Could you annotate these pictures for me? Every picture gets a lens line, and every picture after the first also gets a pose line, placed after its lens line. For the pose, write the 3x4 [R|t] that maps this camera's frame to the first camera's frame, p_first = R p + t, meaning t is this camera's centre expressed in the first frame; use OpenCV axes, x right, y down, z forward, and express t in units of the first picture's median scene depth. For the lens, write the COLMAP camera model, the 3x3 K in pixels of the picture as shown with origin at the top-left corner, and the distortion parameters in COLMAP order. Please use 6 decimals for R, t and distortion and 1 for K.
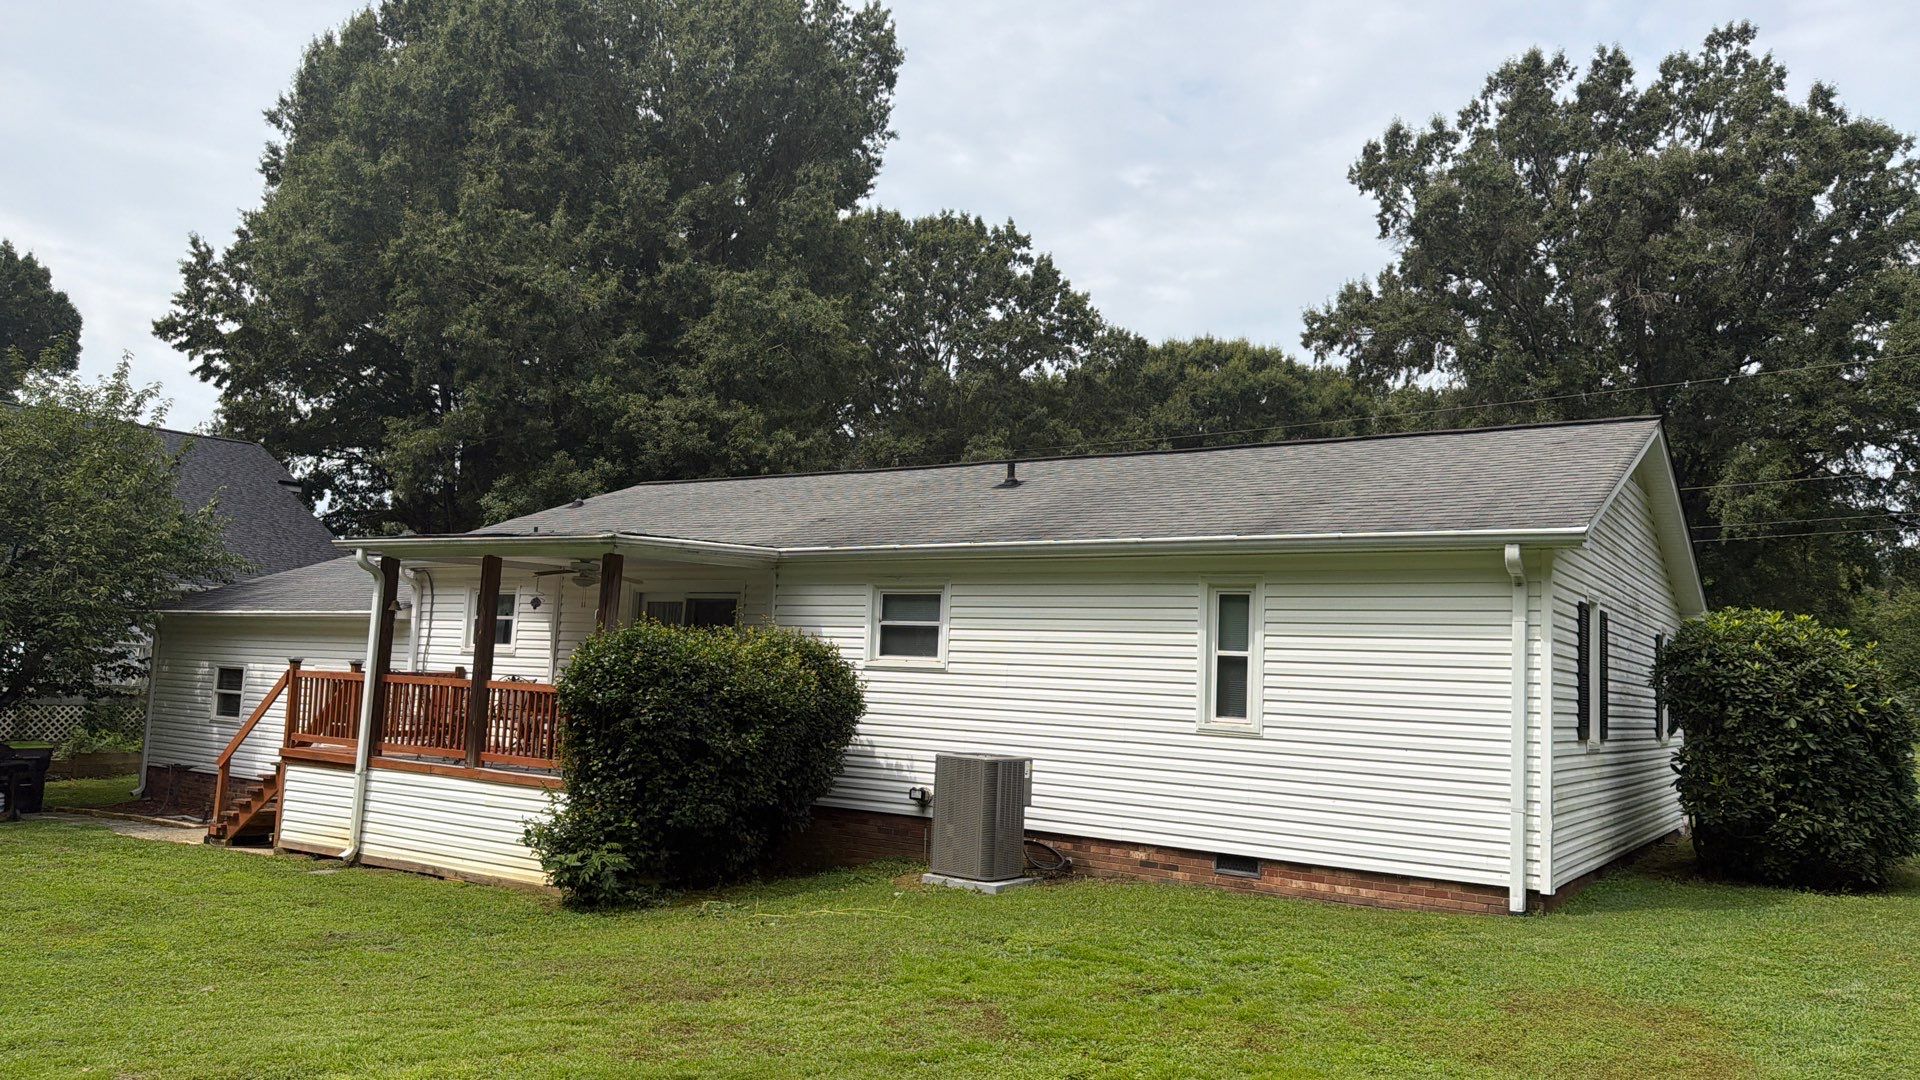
lens RADIAL K [[1356.2, 0, 960.0], [0, 1356.2, 540.0], [0, 0, 1]] dist [0.120028, -0.189725]
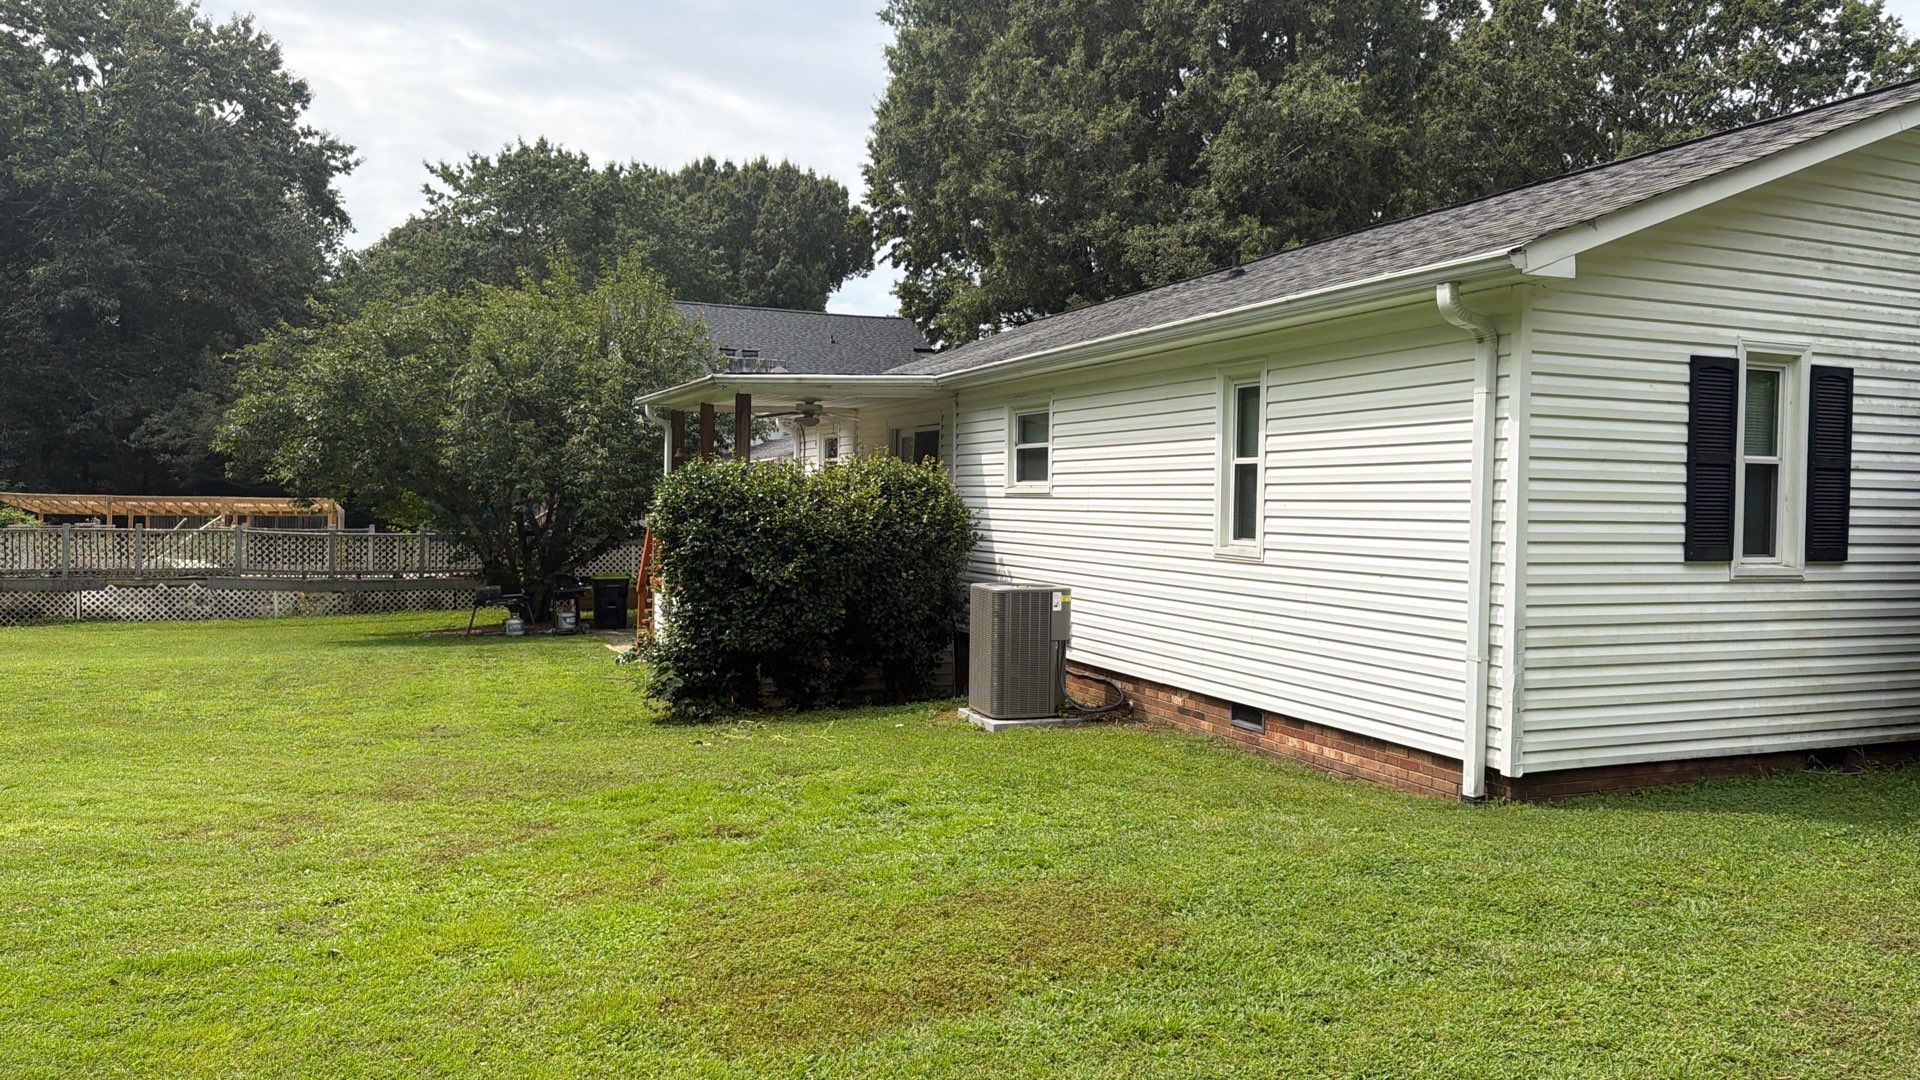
lens RADIAL K [[1356.2, 0, 960.0], [0, 1356.2, 540.0], [0, 0, 1]] dist [0.120028, -0.189725]
pose [[0.830870, -0.014501, -0.556278, 0.499328], [0.079322, 0.992539, 0.092603, 0.041051], [0.550784, -0.121066, 0.825821, 0.232473]]
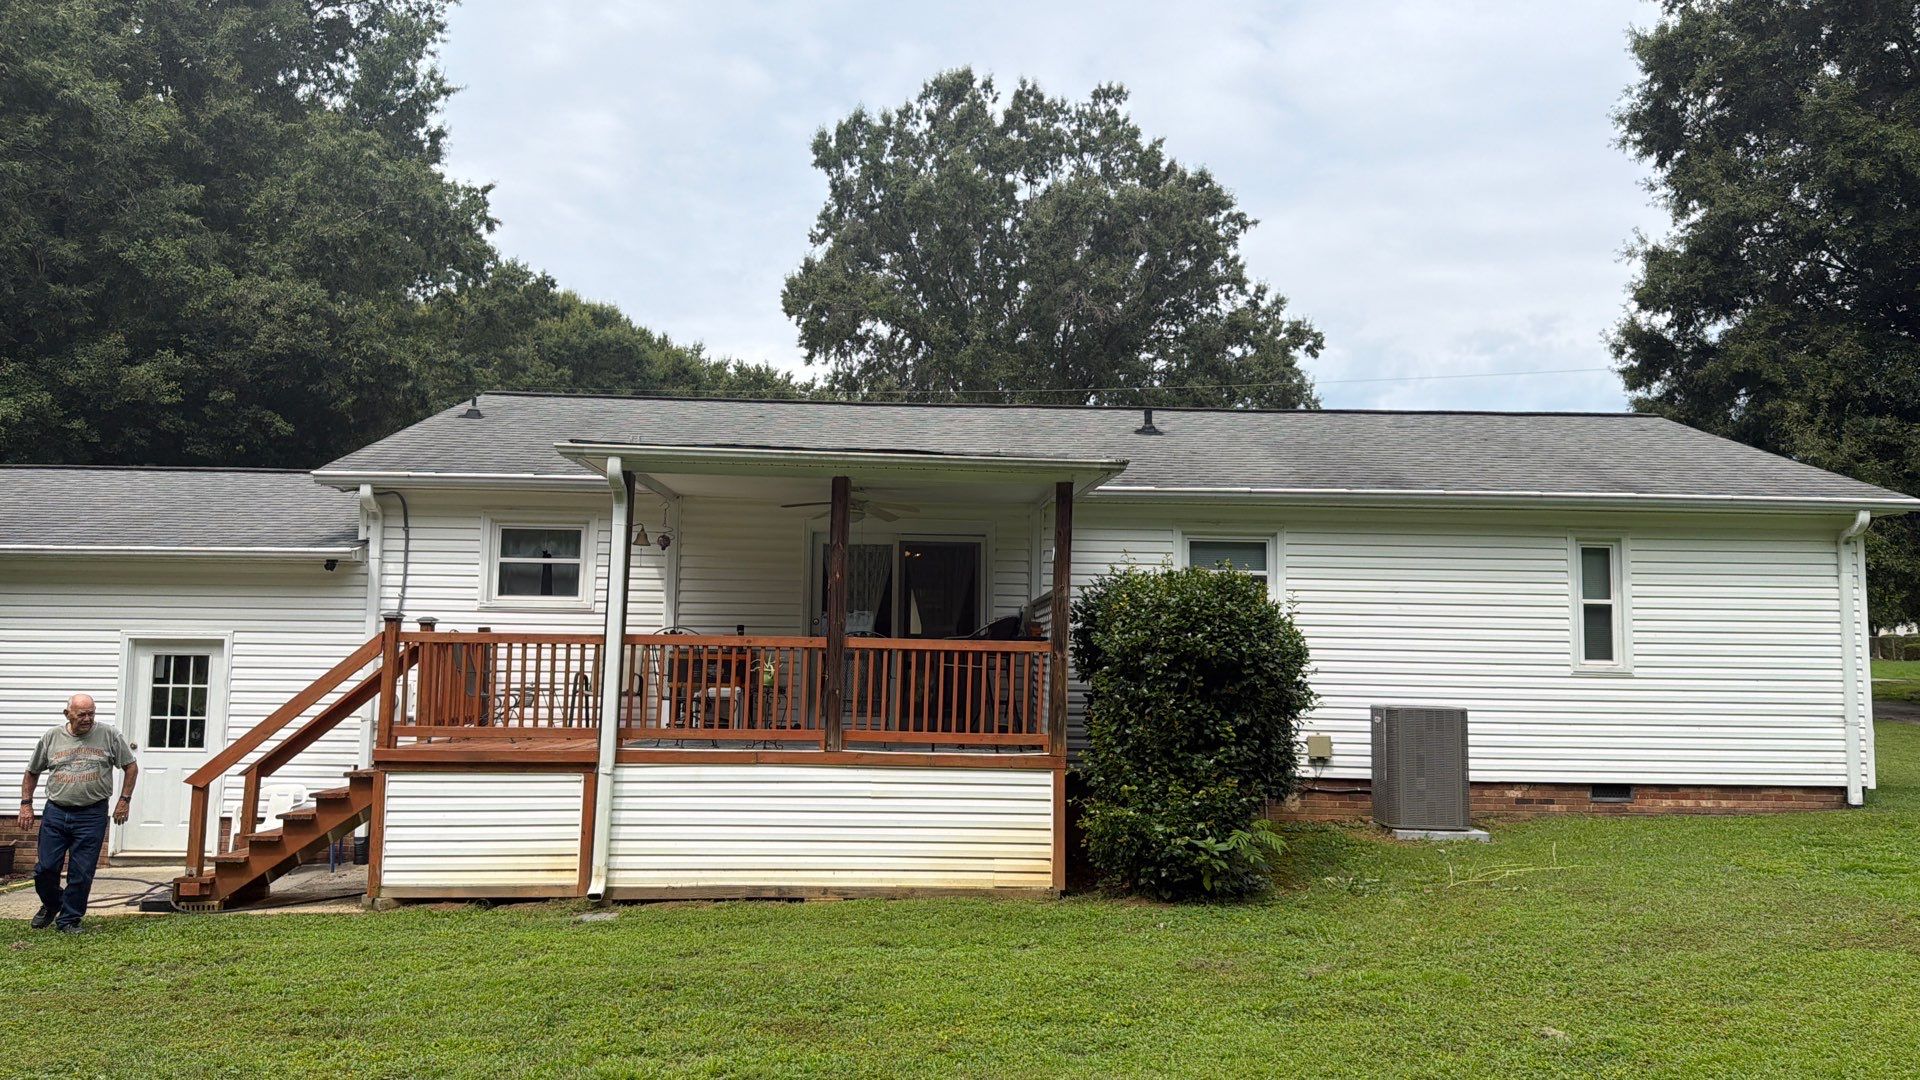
lens RADIAL K [[1367.2, 0, 960.0], [0, 1367.2, 540.0], [0, 0, 1]] dist [-0.000654, 0.005123]
pose [[0.814412, 0.026607, 0.579677, -0.839240], [-0.039913, 0.999151, 0.010214, 0.042360], [-0.578913, -0.031455, 0.814782, 0.398862]]
